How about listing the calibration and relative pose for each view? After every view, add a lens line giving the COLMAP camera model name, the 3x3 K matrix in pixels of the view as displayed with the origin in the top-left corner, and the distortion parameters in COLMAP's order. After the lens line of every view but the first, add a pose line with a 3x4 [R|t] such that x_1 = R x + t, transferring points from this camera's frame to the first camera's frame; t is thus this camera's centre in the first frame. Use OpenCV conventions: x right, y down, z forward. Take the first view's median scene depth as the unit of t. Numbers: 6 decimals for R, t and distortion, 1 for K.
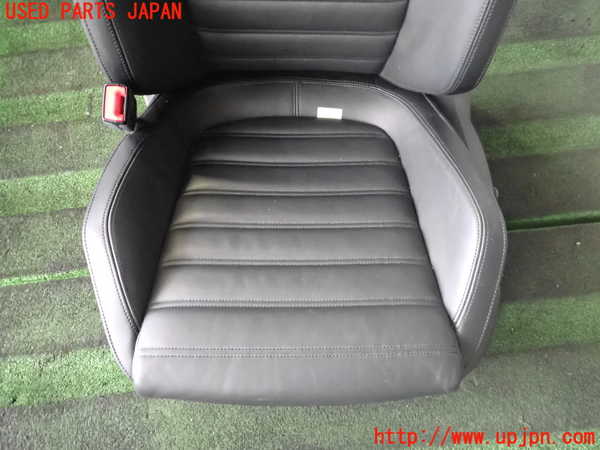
lens RADIAL K [[454.0, 0, 293.4], [0, 454.0, 236.9], [0, 0, 1]] dist [-0.007626, -0.007435]
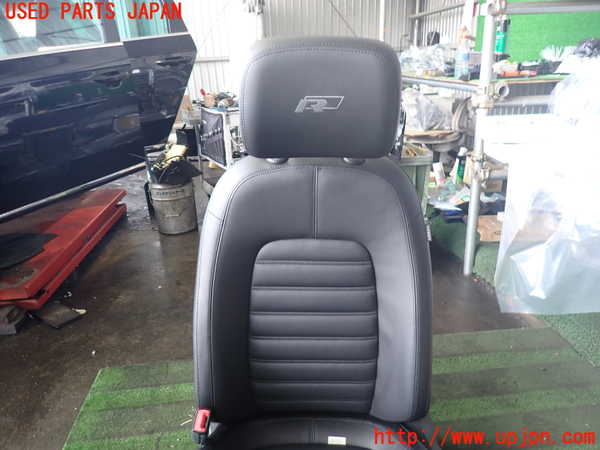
lens RADIAL K [[440.2, 0, 299.4], [0, 440.2, 220.8], [0, 0, 1]] dist [0.002295, -0.000173]
pose [[0.999915, -0.011966, -0.005213, -0.021420], [0.003879, 0.653734, -0.756715, 0.314613], [0.012463, 0.756630, 0.653724, -0.410987]]
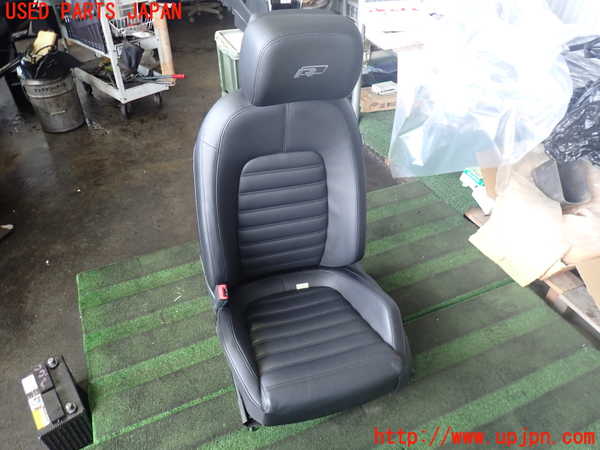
lens RADIAL K [[440.2, 0, 299.4], [0, 440.2, 220.8], [0, 0, 1]] dist [0.002295, -0.000173]
pose [[0.948089, -0.176215, 0.264717, -0.405237], [0.287700, 0.829950, -0.477925, 0.426013], [-0.135484, 0.529274, 0.837564, -0.811413]]
